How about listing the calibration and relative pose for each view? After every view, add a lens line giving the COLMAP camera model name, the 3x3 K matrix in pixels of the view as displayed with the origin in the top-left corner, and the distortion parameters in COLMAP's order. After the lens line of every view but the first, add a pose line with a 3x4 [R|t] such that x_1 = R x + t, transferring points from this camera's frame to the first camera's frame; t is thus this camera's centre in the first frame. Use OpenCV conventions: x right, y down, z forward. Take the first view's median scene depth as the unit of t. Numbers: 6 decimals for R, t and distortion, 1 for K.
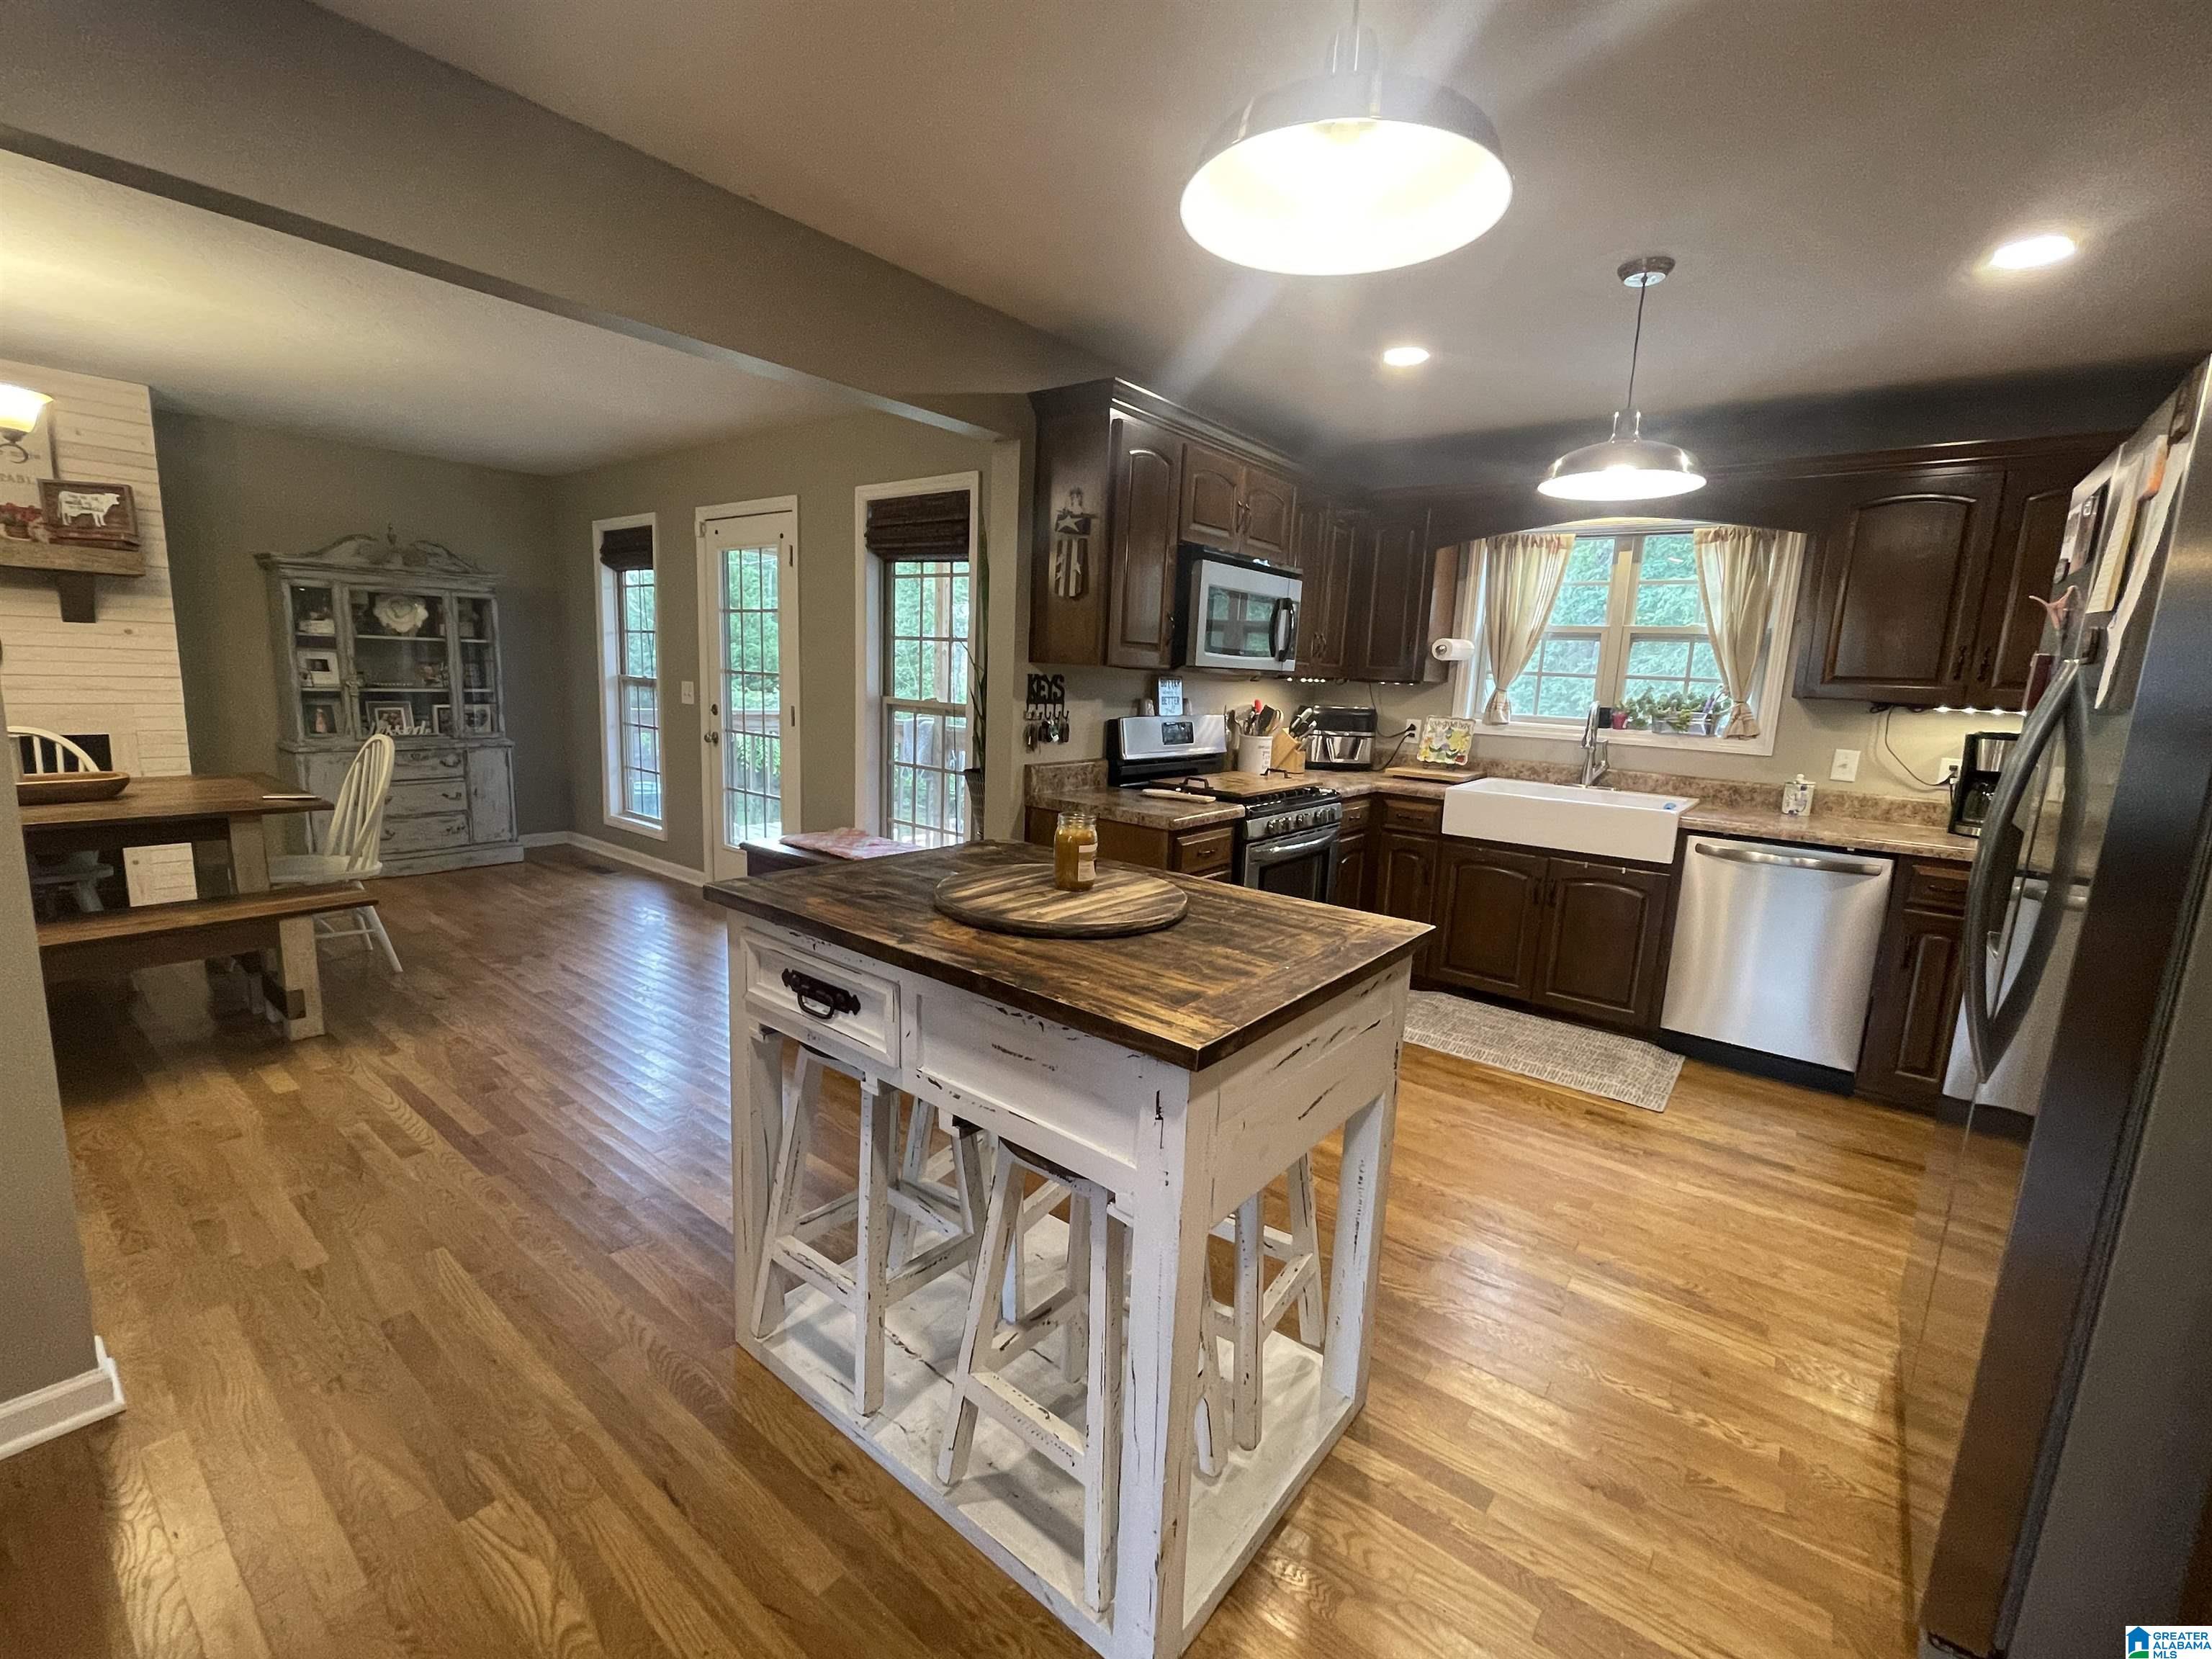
lens RADIAL K [[947.1, 0, 1094.6], [0, 947.1, 823.3], [0, 0, 1]] dist [-0.001490, -0.000236]
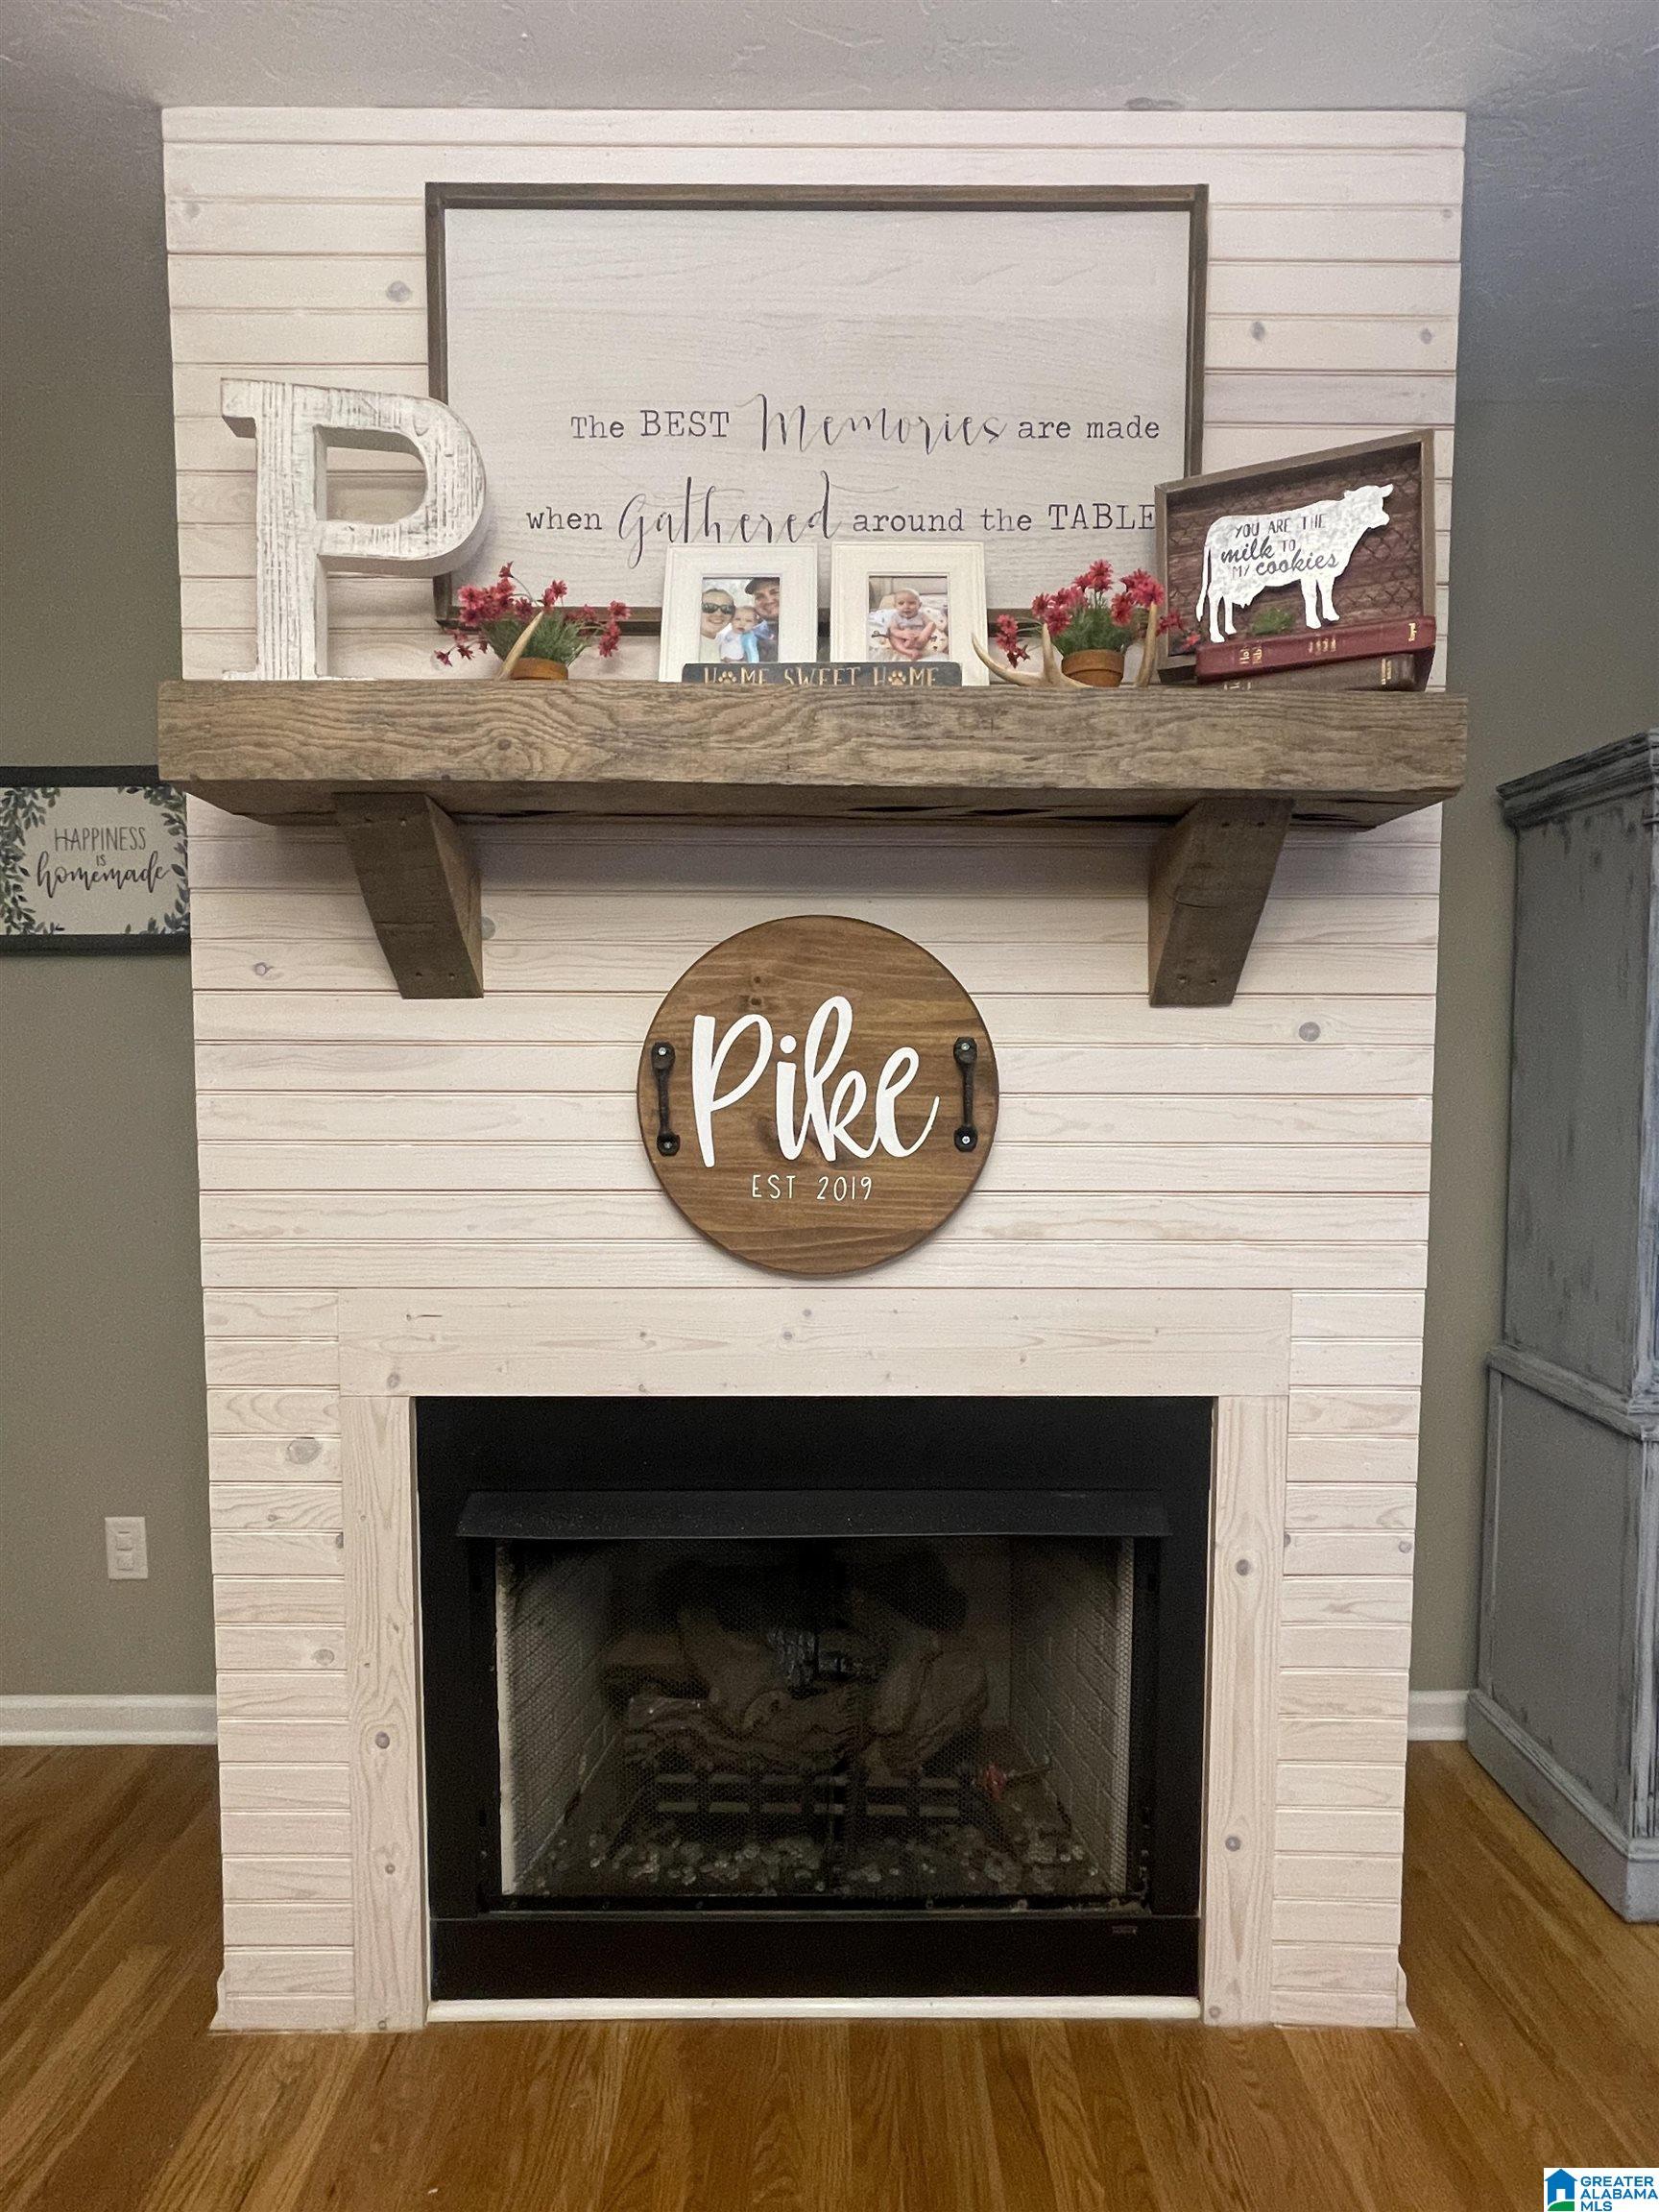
lens RADIAL K [[1152.2, 0, 832.7], [0, 1152.2, 1106.8], [0, 0, 1]] dist [-0.003851, 0.000417]
pose [[0.626319, 0.007323, -0.779533, -1.034944], [-0.101650, 0.992186, -0.072350, -0.174303], [0.772911, 0.124554, 0.622169, 0.839112]]
